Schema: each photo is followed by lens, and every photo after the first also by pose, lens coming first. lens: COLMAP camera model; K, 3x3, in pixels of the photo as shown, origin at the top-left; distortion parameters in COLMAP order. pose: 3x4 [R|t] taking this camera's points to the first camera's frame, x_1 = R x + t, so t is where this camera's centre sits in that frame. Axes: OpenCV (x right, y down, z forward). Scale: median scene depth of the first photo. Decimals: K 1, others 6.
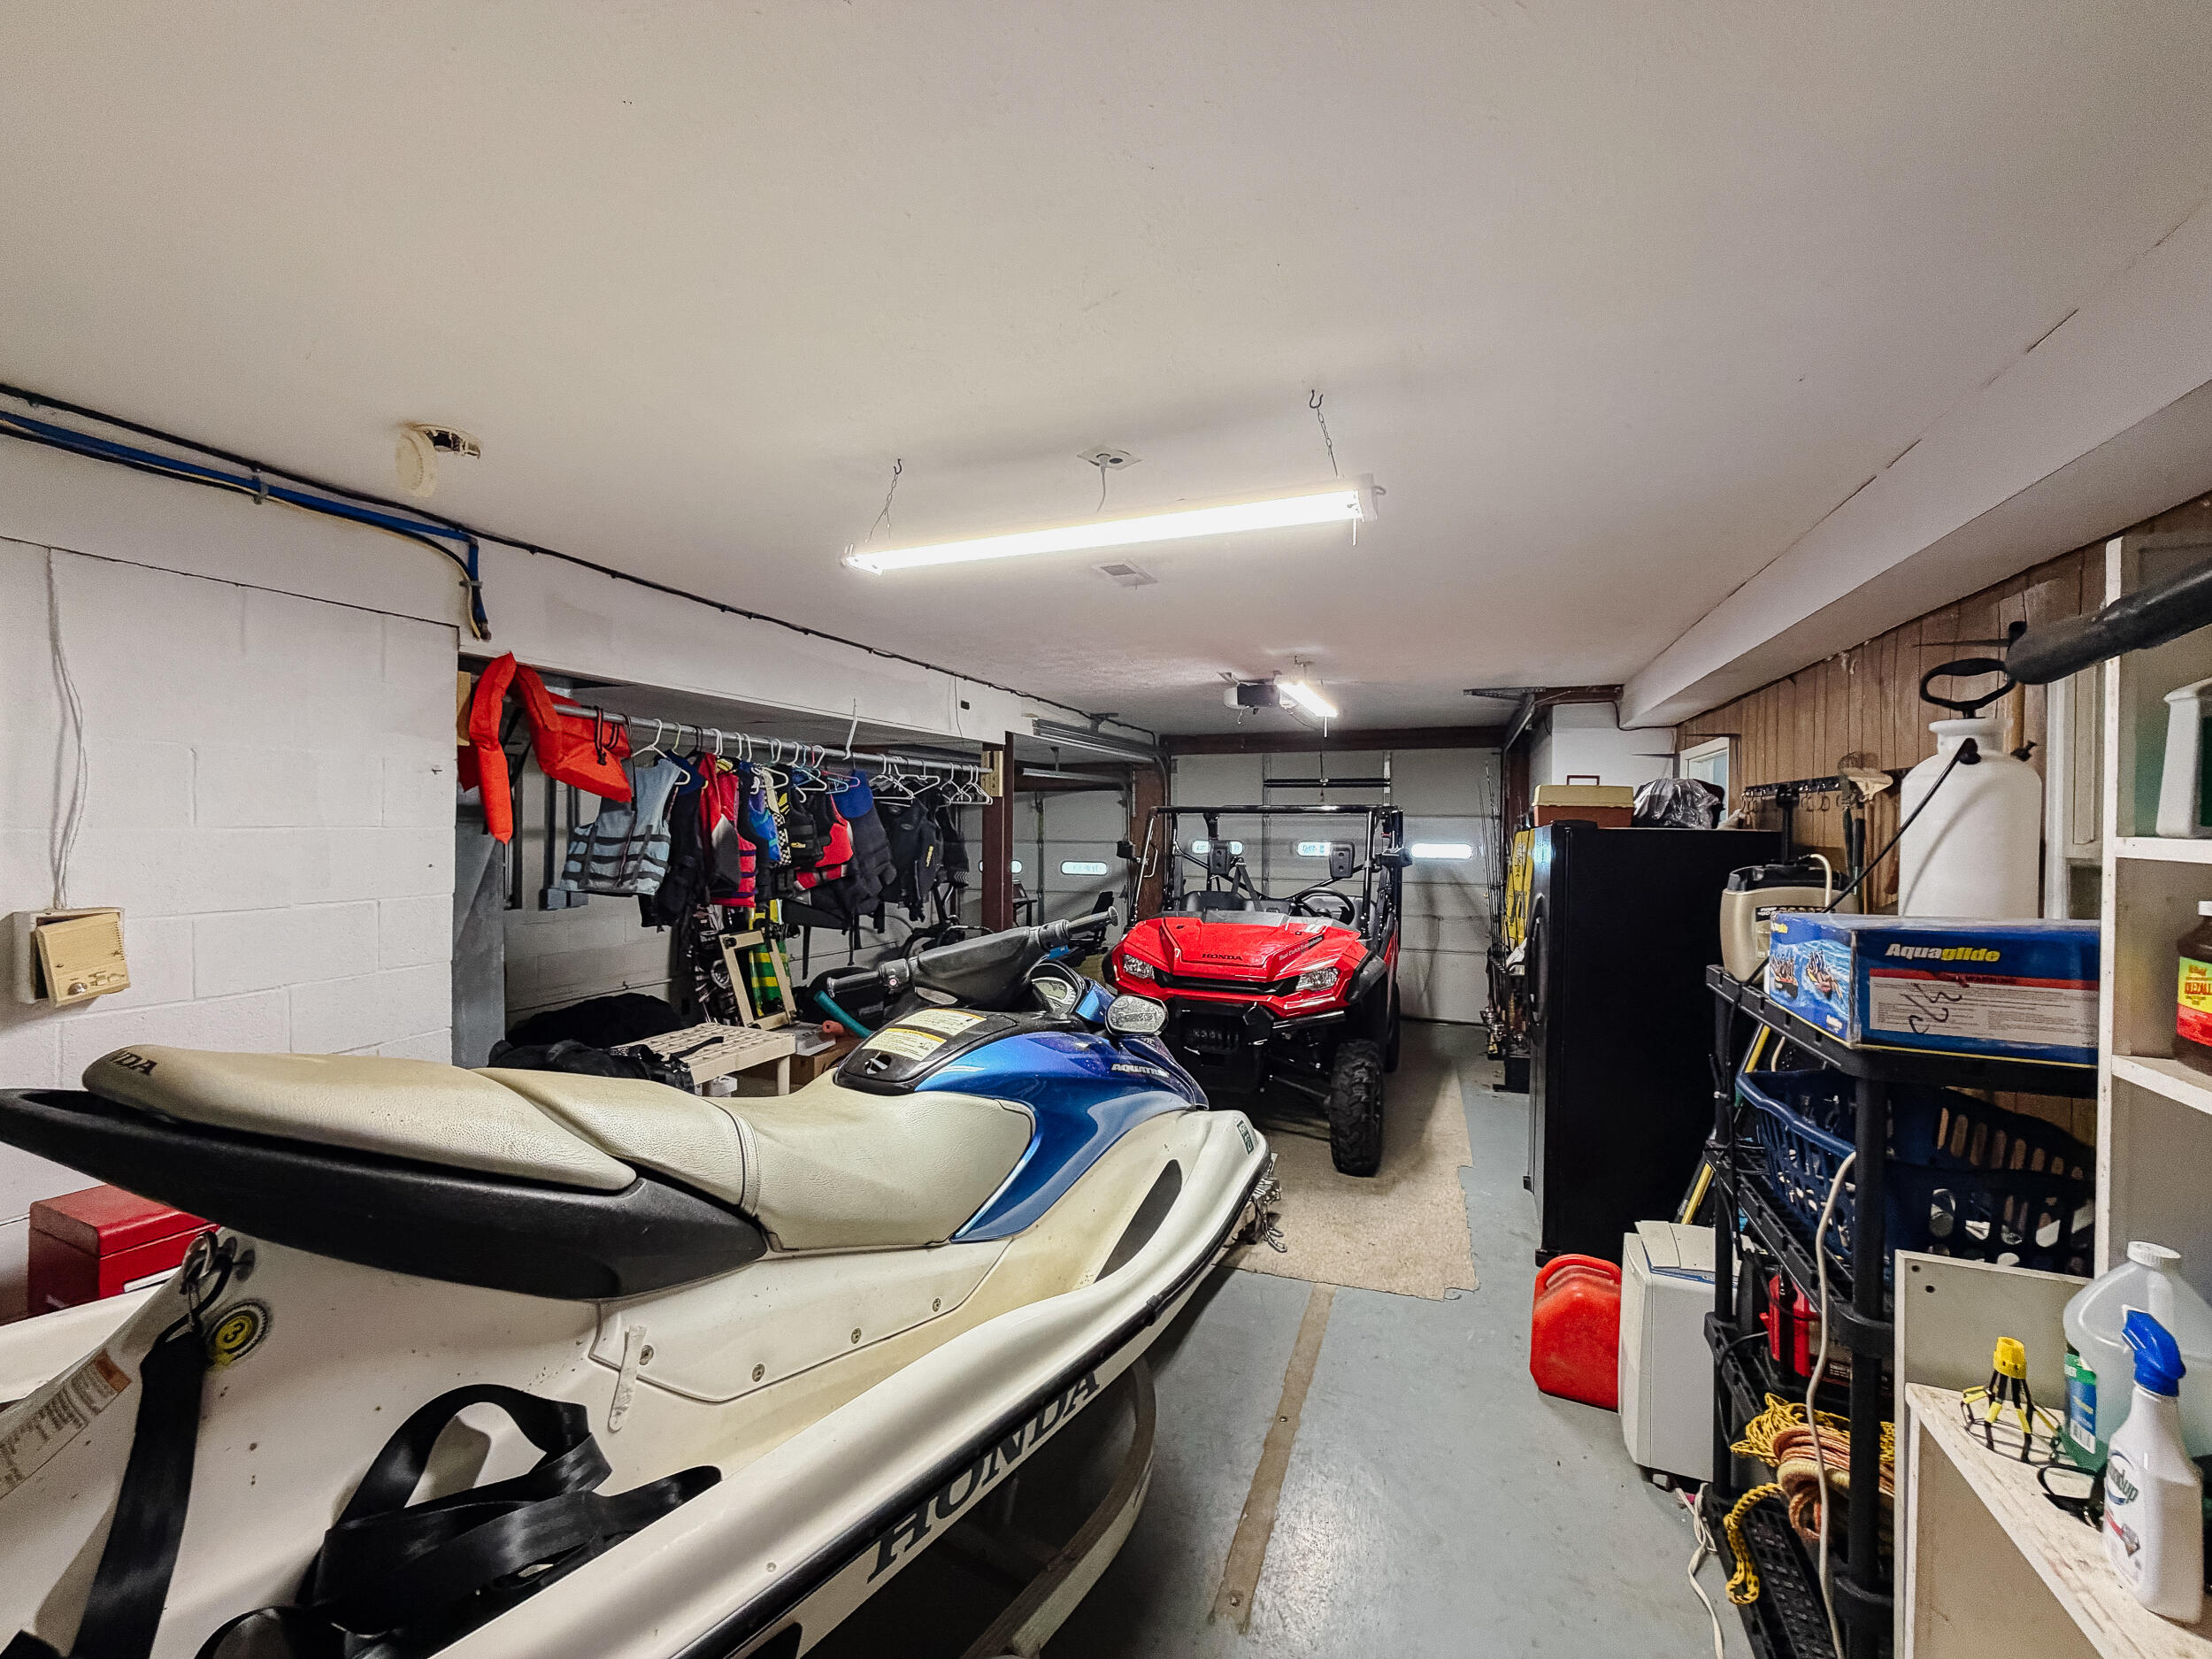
lens RADIAL K [[890.1, 0, 1105.9], [0, 890.1, 825.5], [0, 0, 1]] dist [-0.000253, -0.000808]
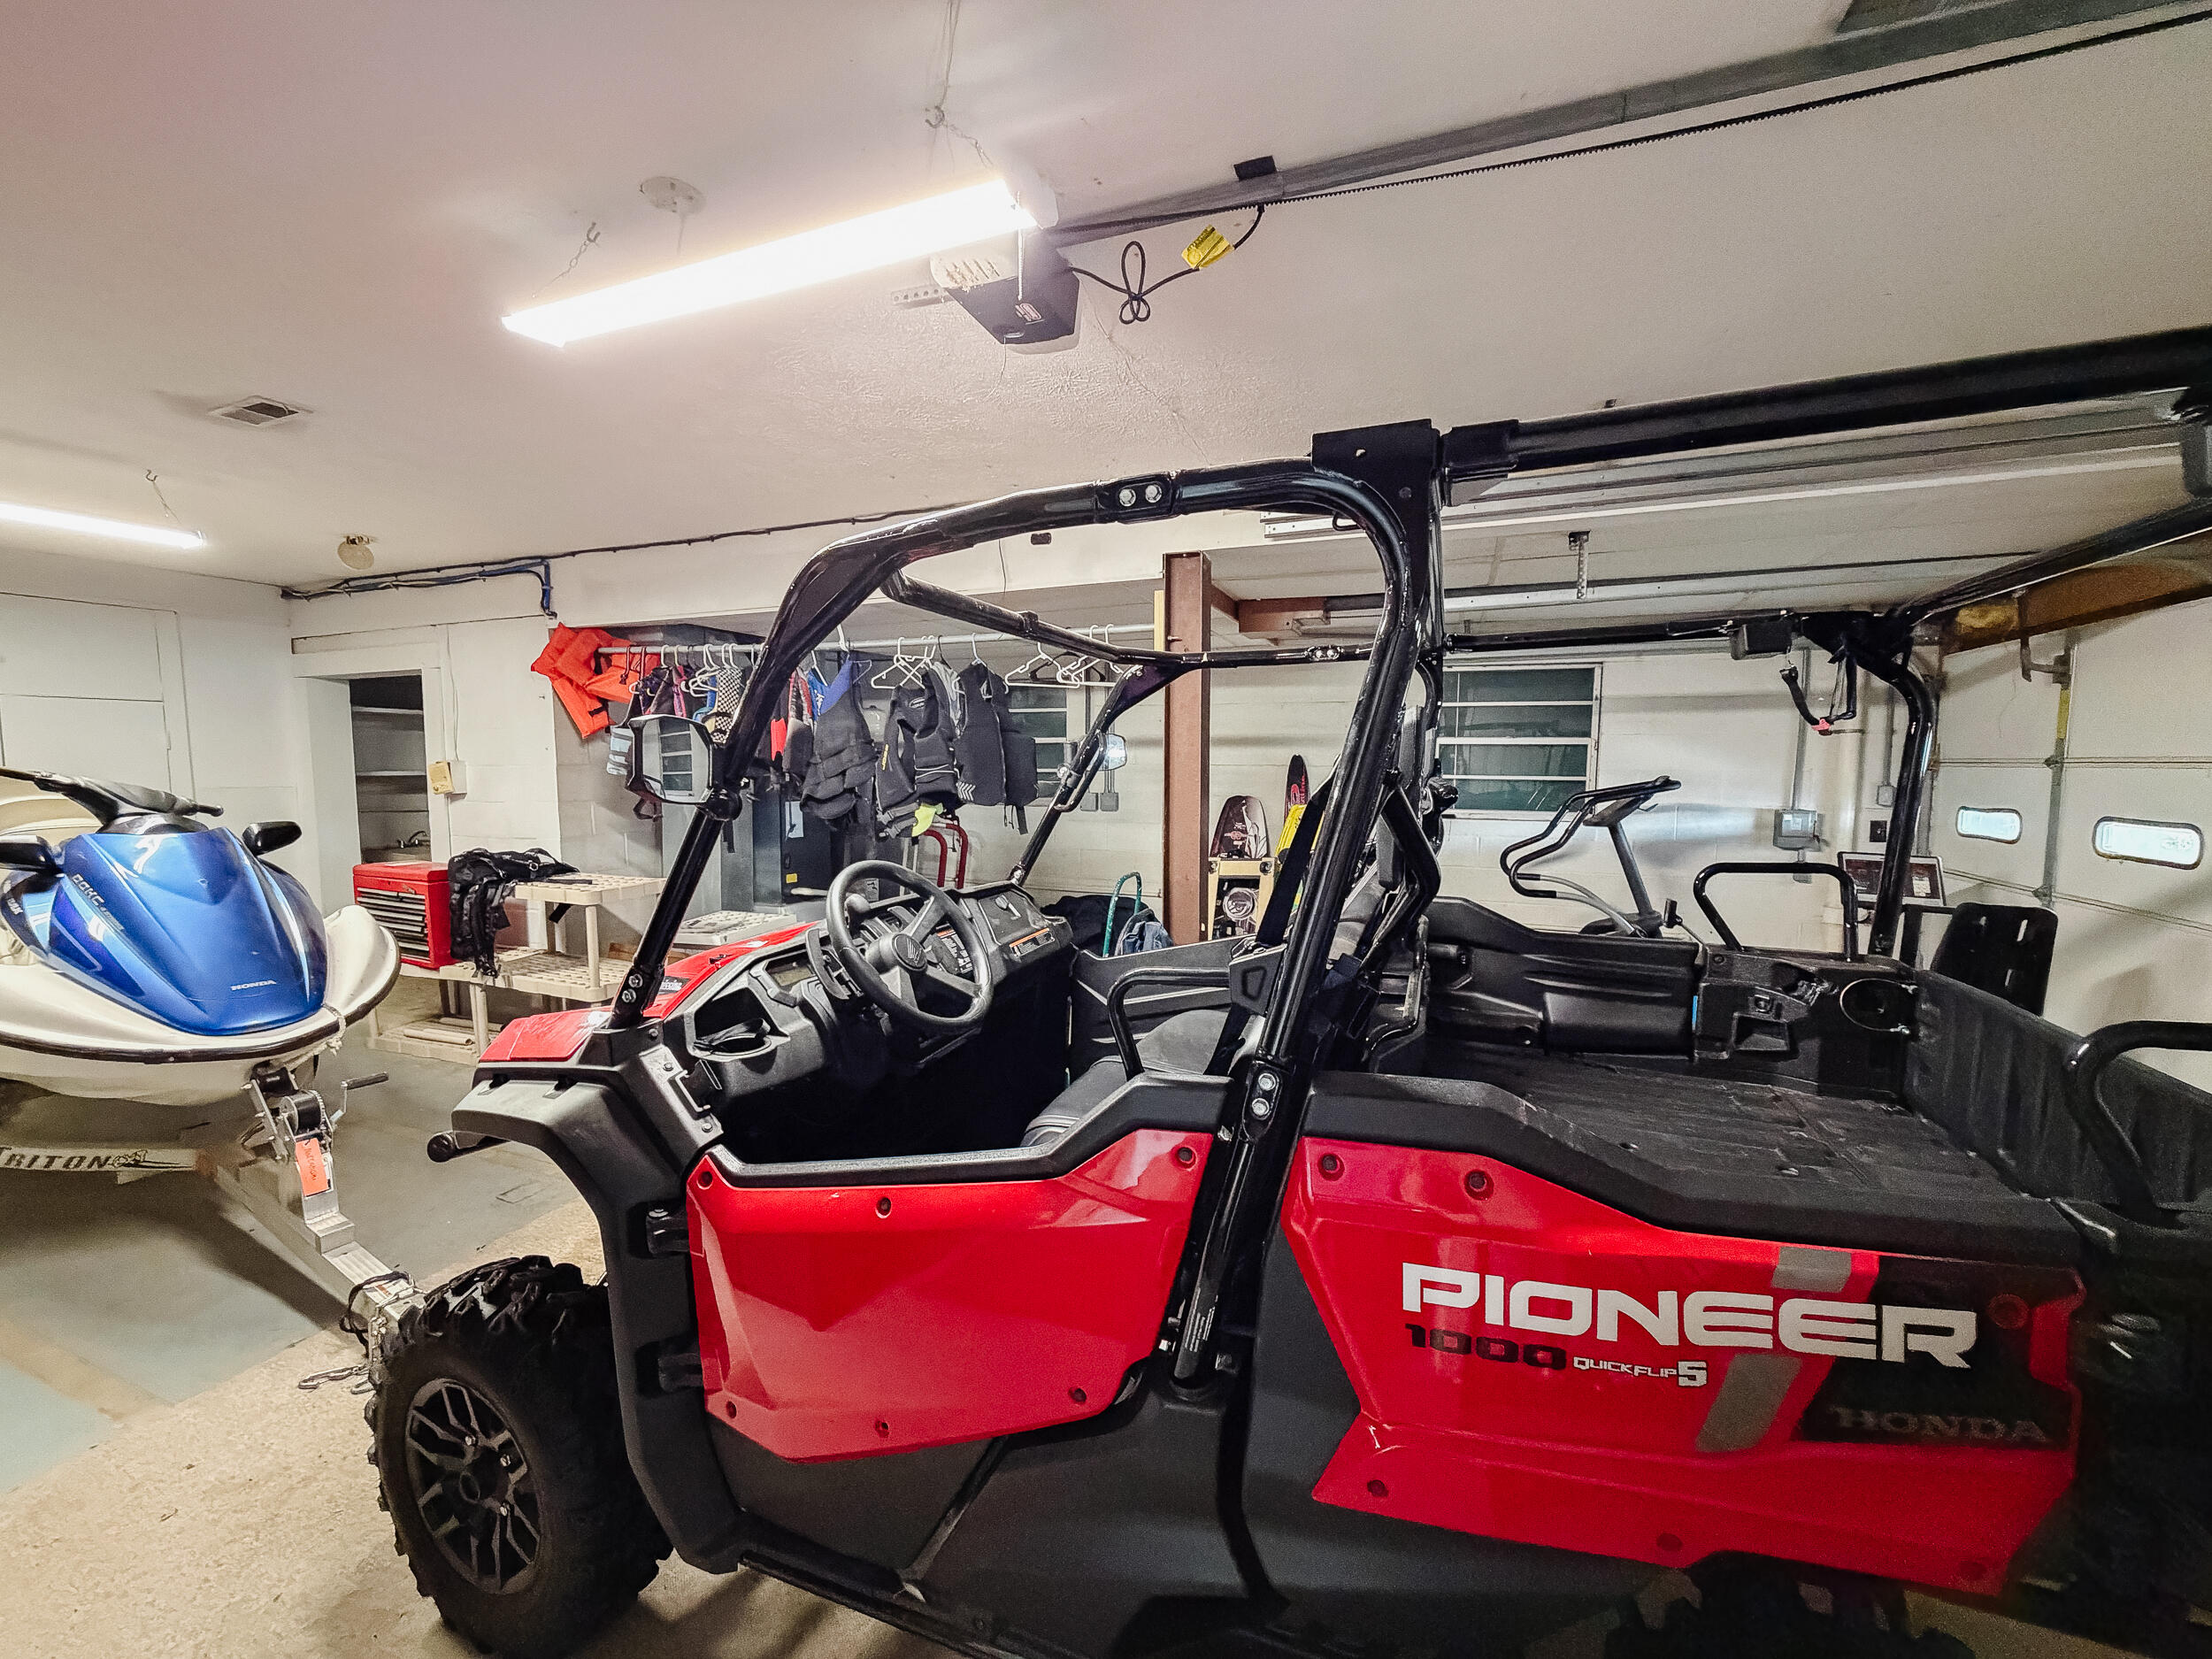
lens RADIAL K [[890.1, 0, 1112.7], [0, 890.1, 830.4], [0, 0, 1]] dist [-0.000253, -0.000808]
pose [[-0.016640, 0.075866, -0.996979, 1.110164], [-0.007115, 0.997083, 0.075992, 0.073947], [0.999836, 0.008358, -0.016051, 2.200823]]
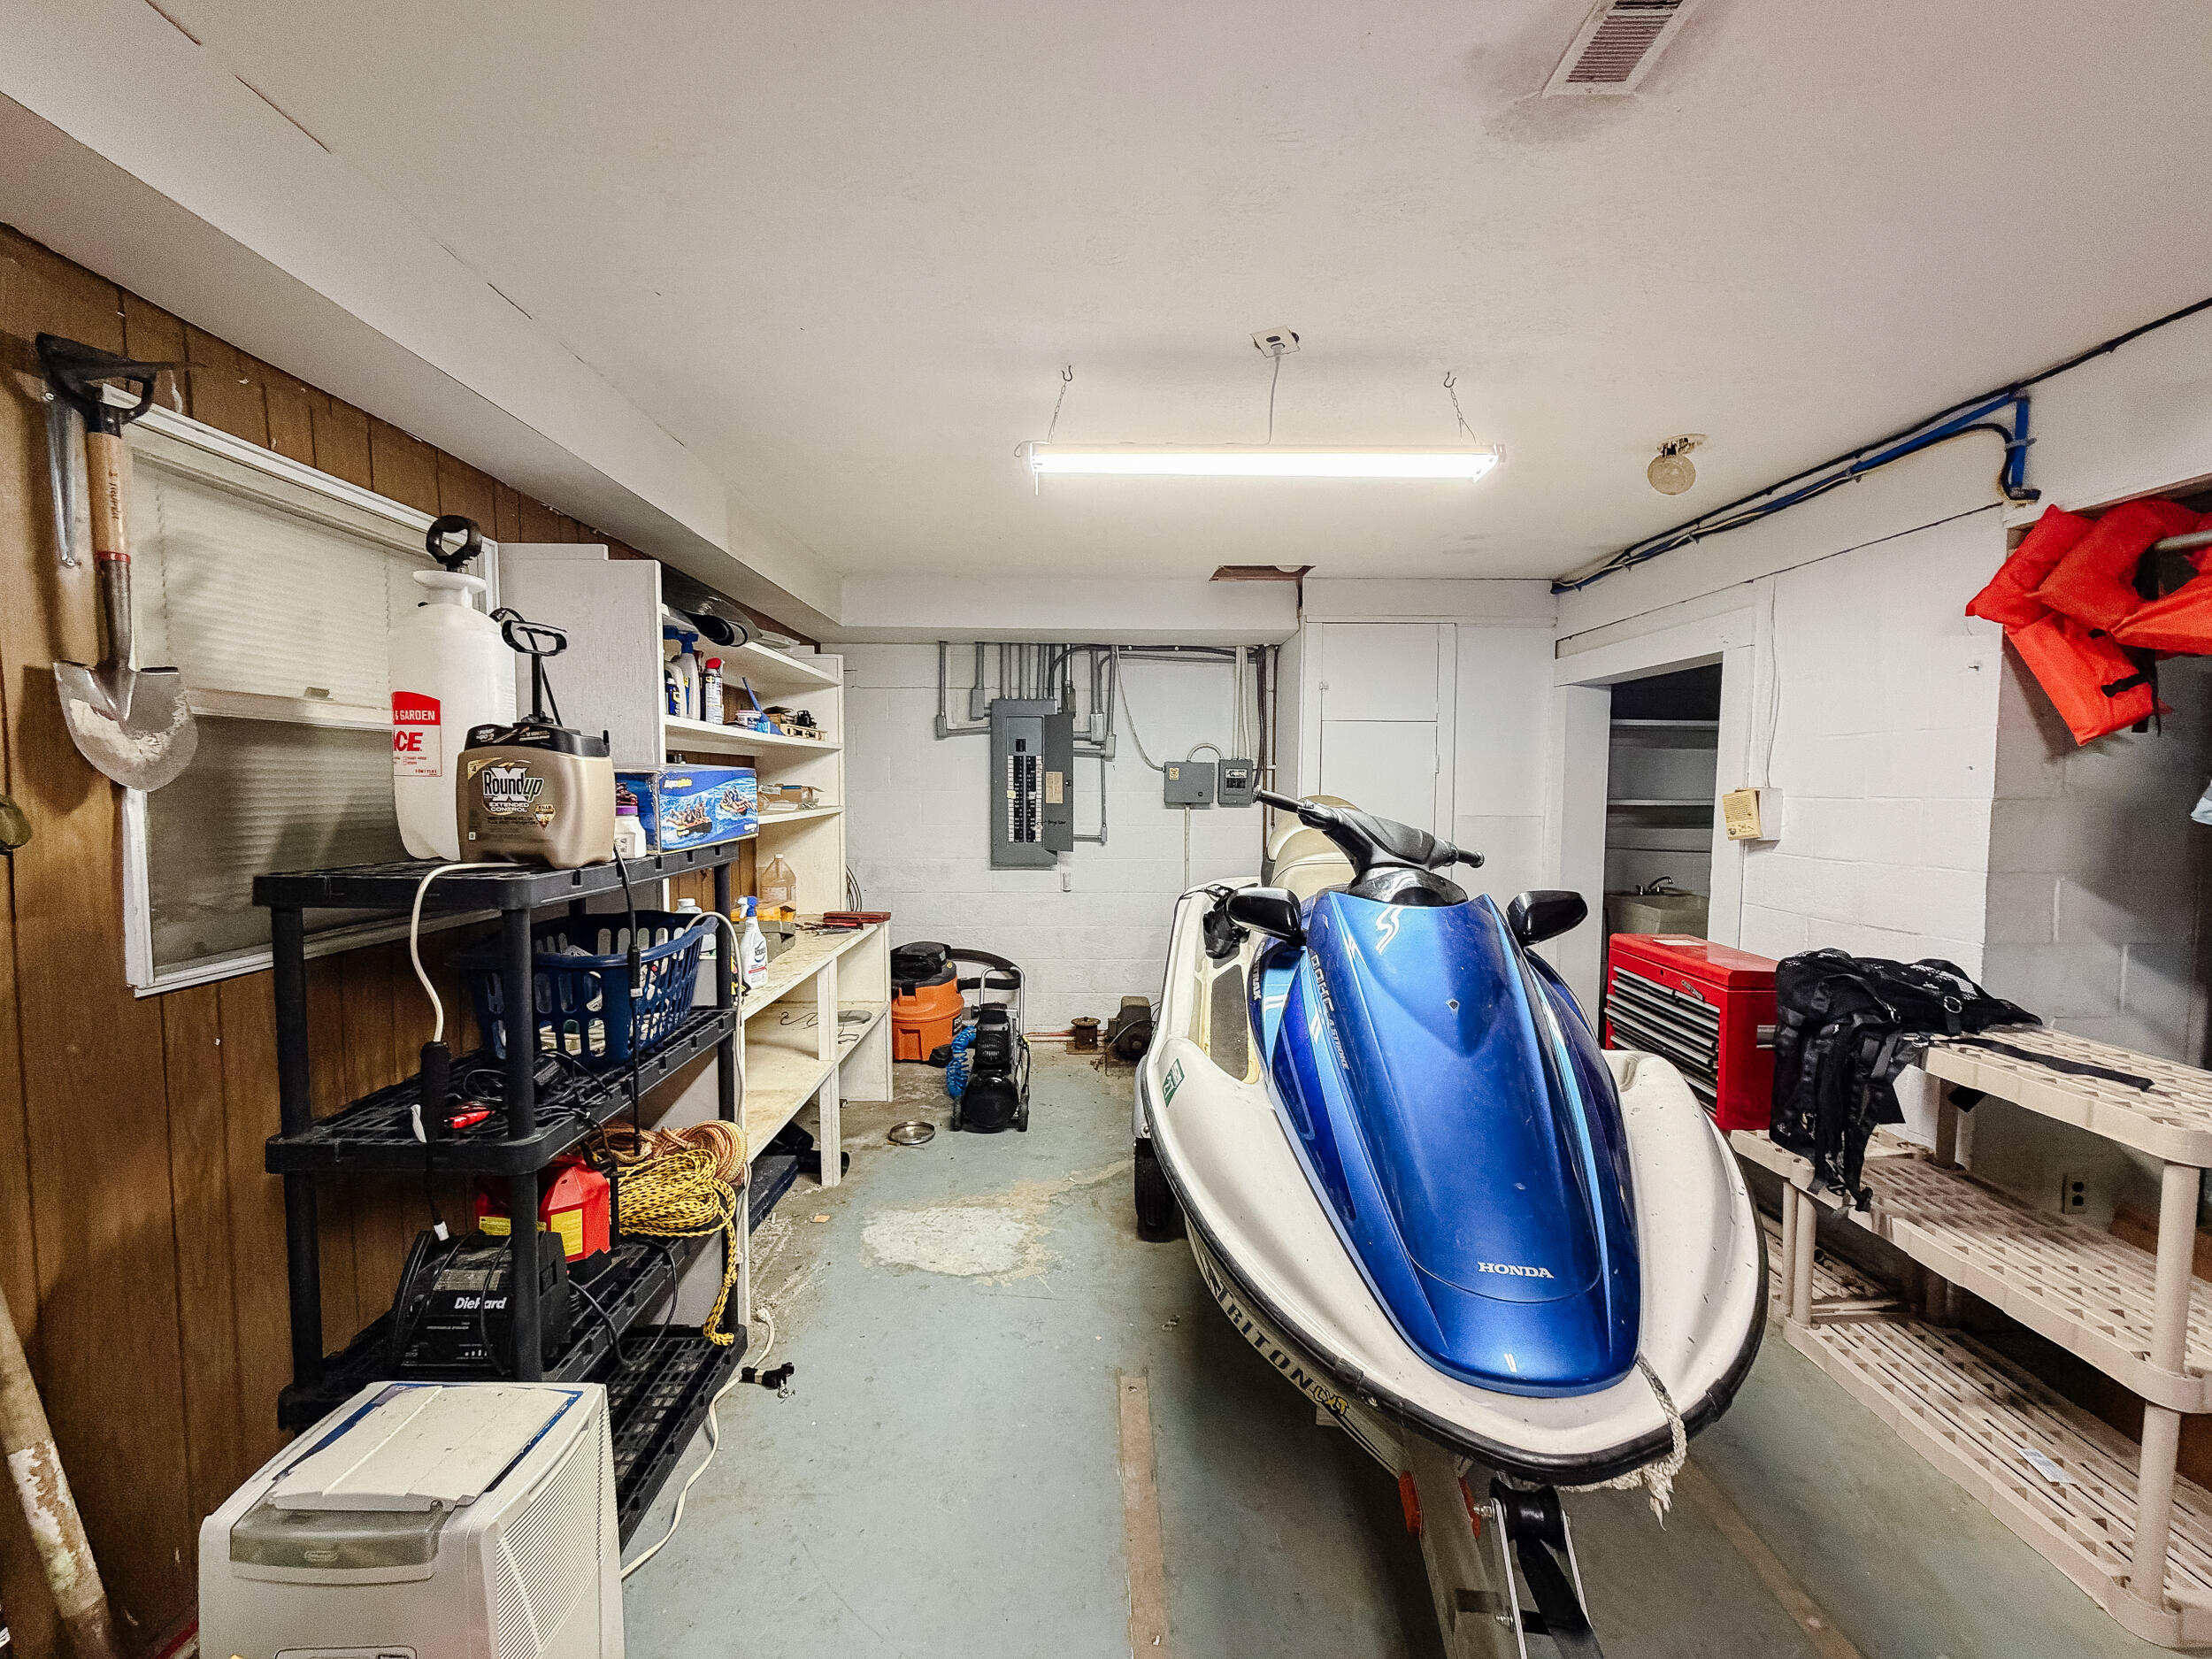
lens RADIAL K [[890.1, 0, 1111.9], [0, 890.1, 829.5], [0, 0, 1]] dist [-0.000253, -0.000808]
pose [[-0.926212, 0.011237, -0.376835, 0.480835], [-0.012244, 0.998132, 0.059859, 0.074209], [0.376804, 0.060056, -0.924344, 1.525228]]
